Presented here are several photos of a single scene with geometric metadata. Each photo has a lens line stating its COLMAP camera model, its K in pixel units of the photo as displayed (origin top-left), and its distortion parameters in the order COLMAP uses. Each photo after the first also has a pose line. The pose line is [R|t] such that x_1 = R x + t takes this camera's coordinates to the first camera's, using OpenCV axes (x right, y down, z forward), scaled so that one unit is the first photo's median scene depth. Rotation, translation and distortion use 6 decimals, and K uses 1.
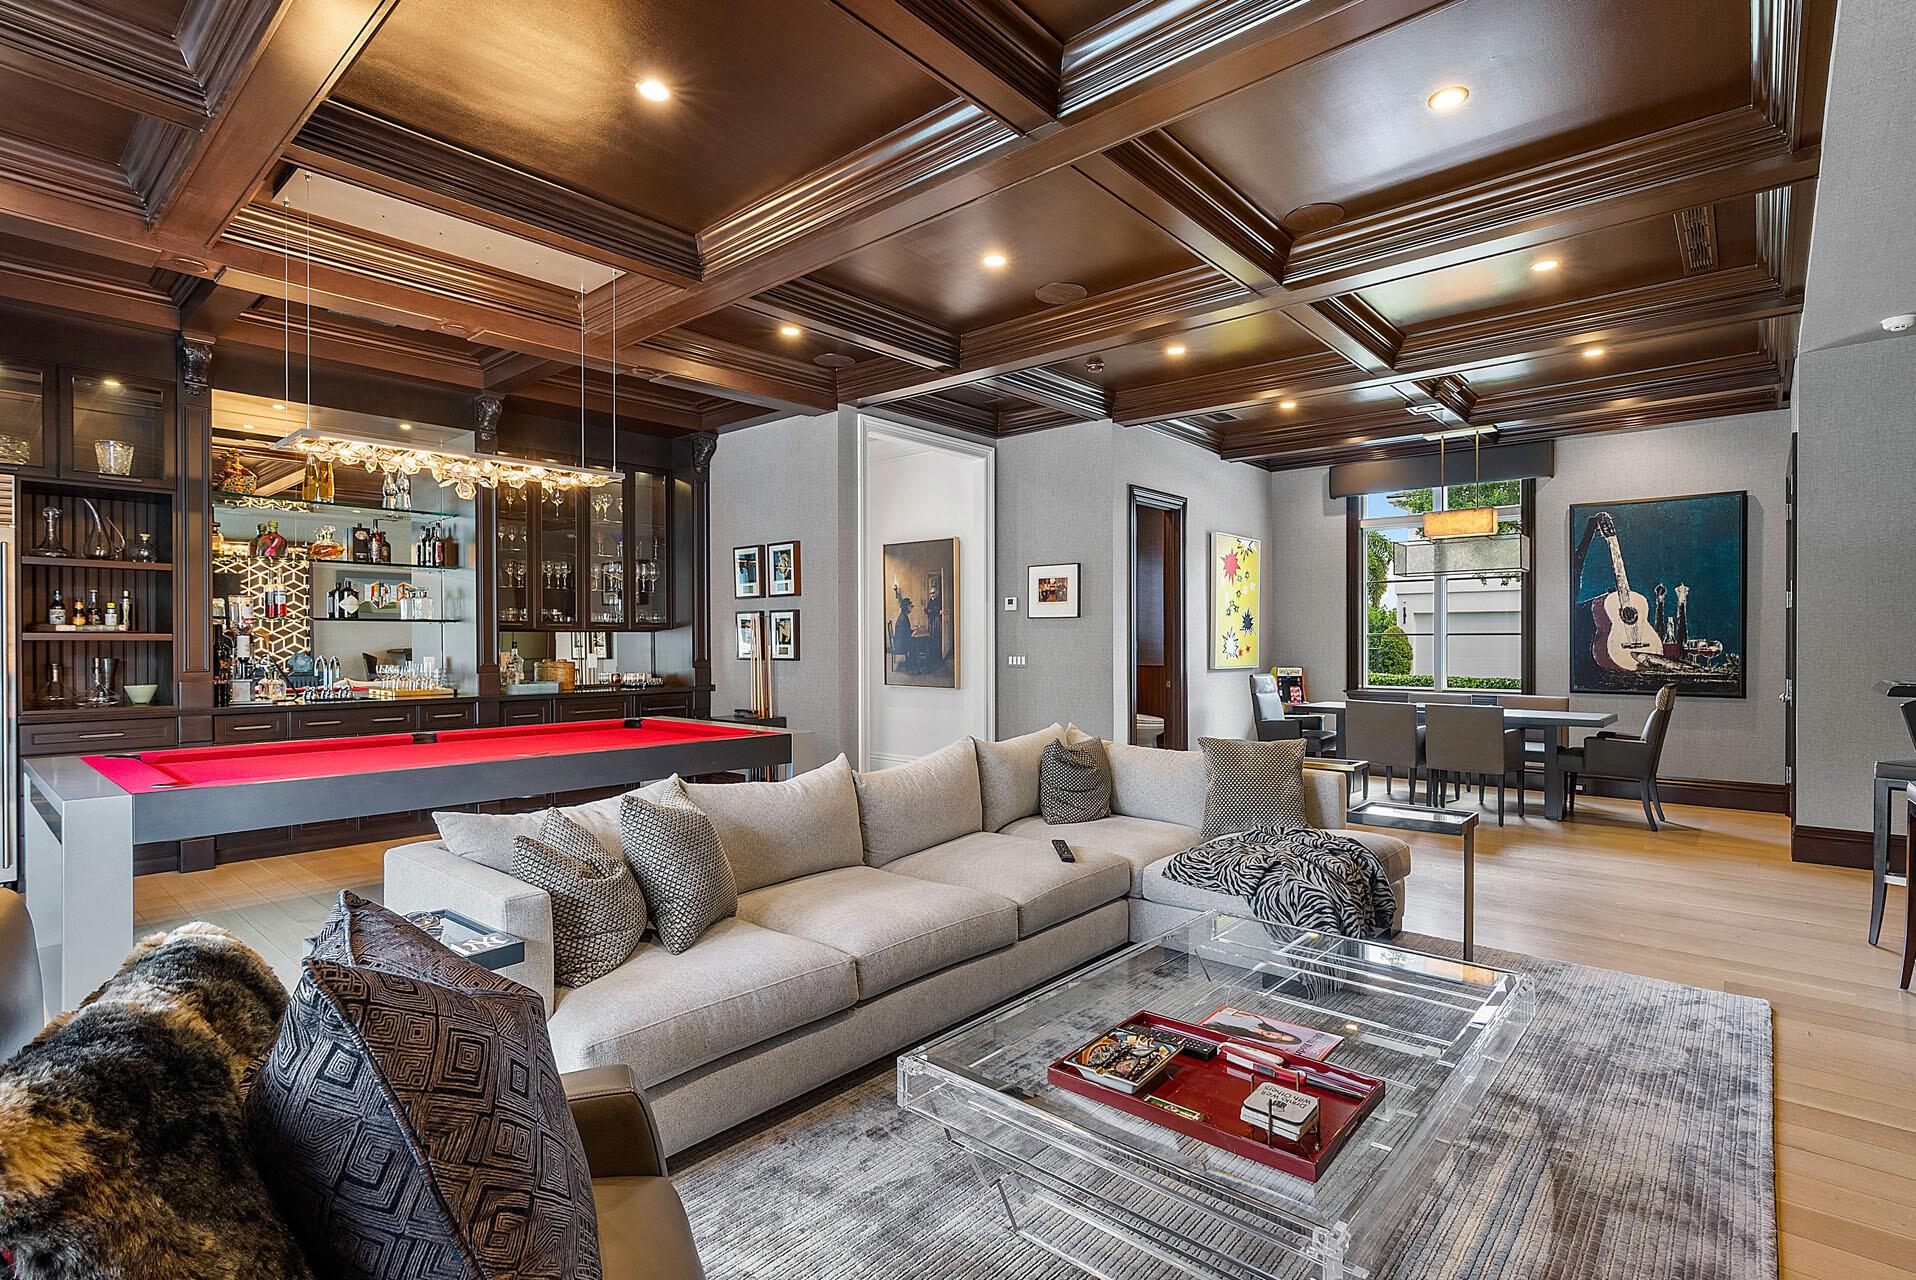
lens RADIAL K [[926.9, 0, 961.5], [0, 926.9, 652.9], [0, 0, 1]] dist [-0.004684, 0.003892]
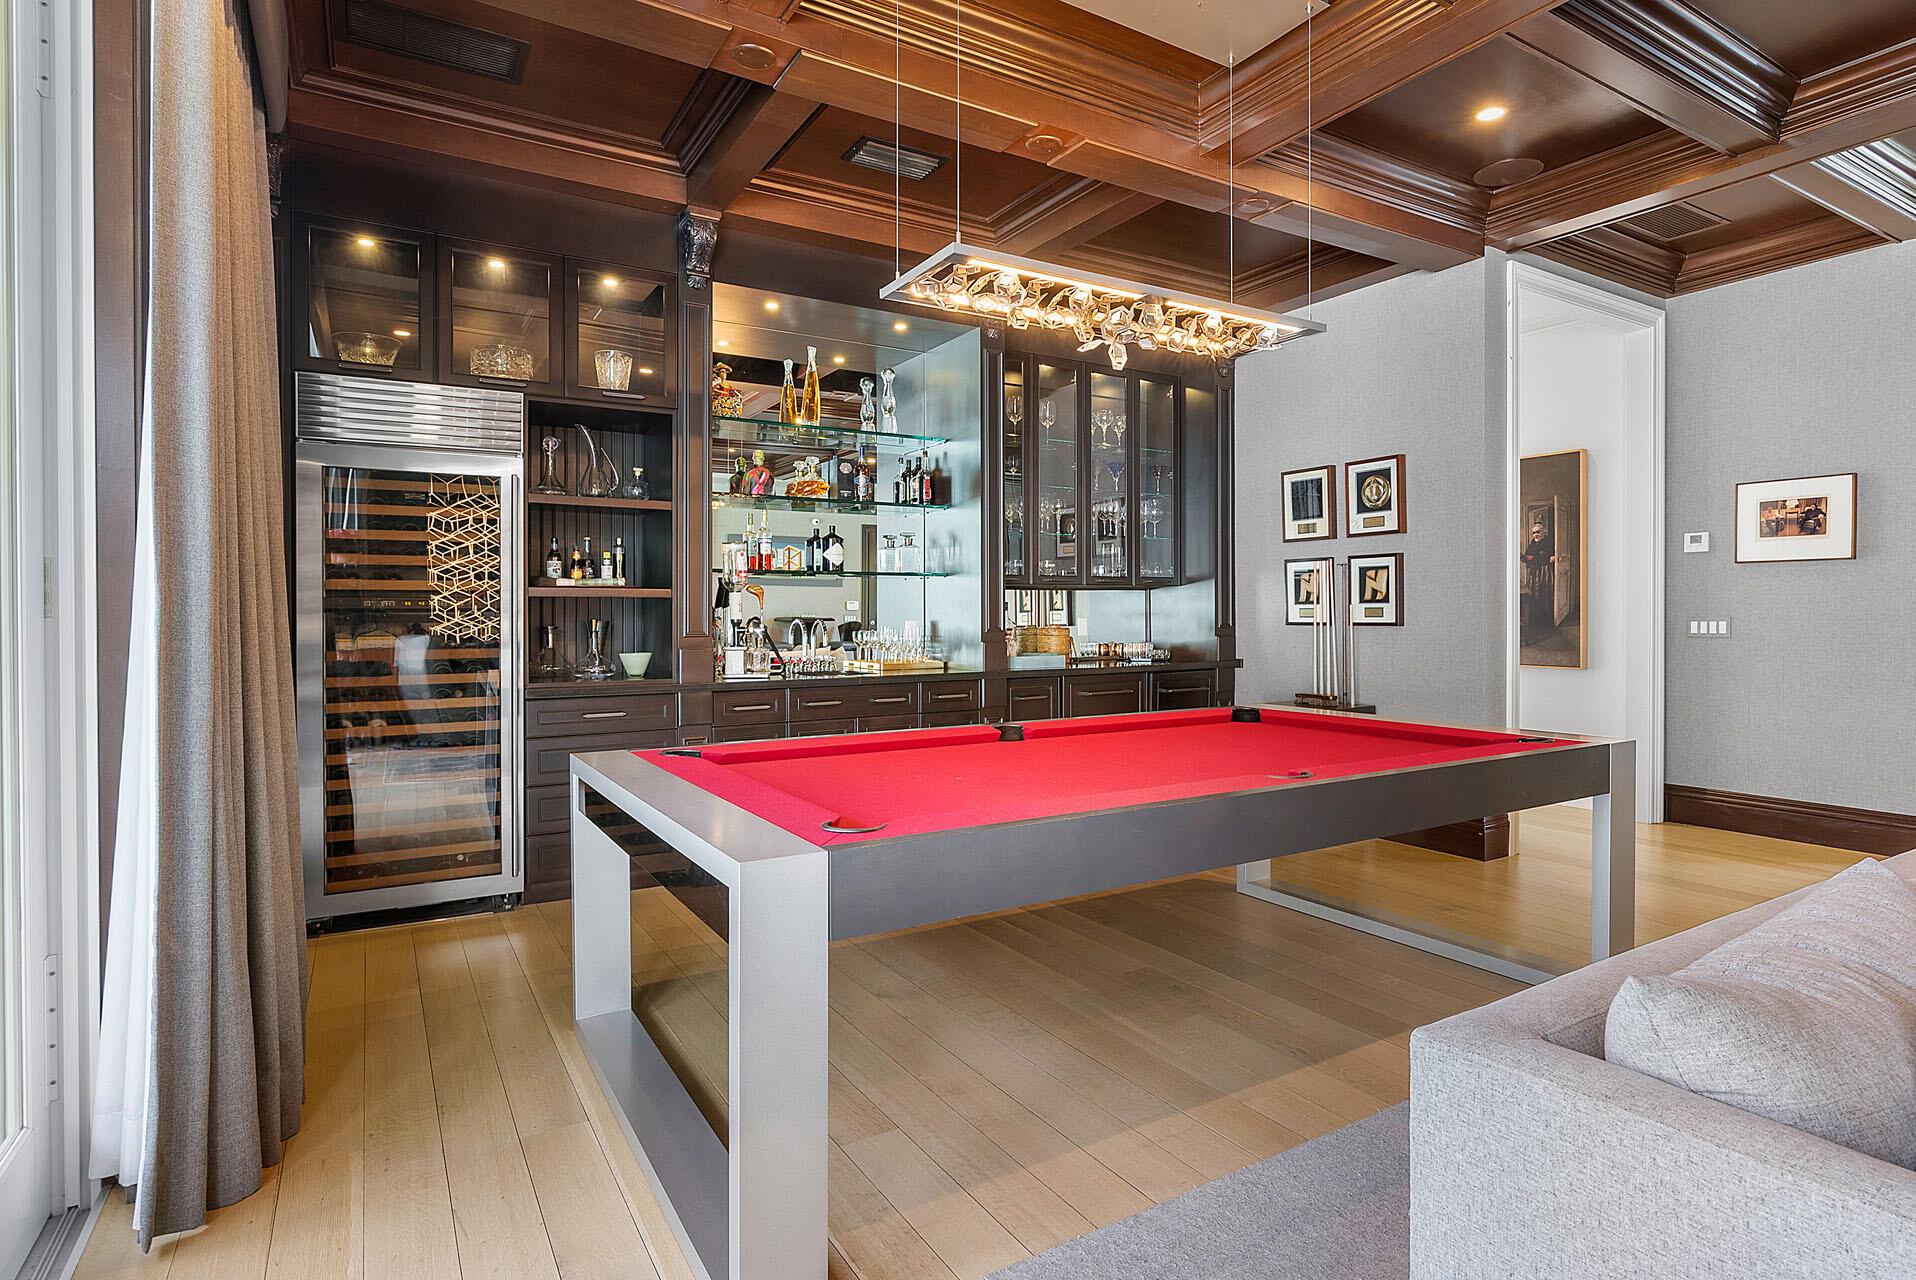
lens RADIAL K [[965.5, 0, 955.7], [0, 965.5, 620.7], [0, 0, 1]] dist [0.005254, 0.000364]
pose [[0.960588, -0.000932, -0.277976, -0.309362], [-0.000517, 0.999987, -0.005137, 0.008609], [0.277977, 0.005078, 0.960574, 0.214067]]
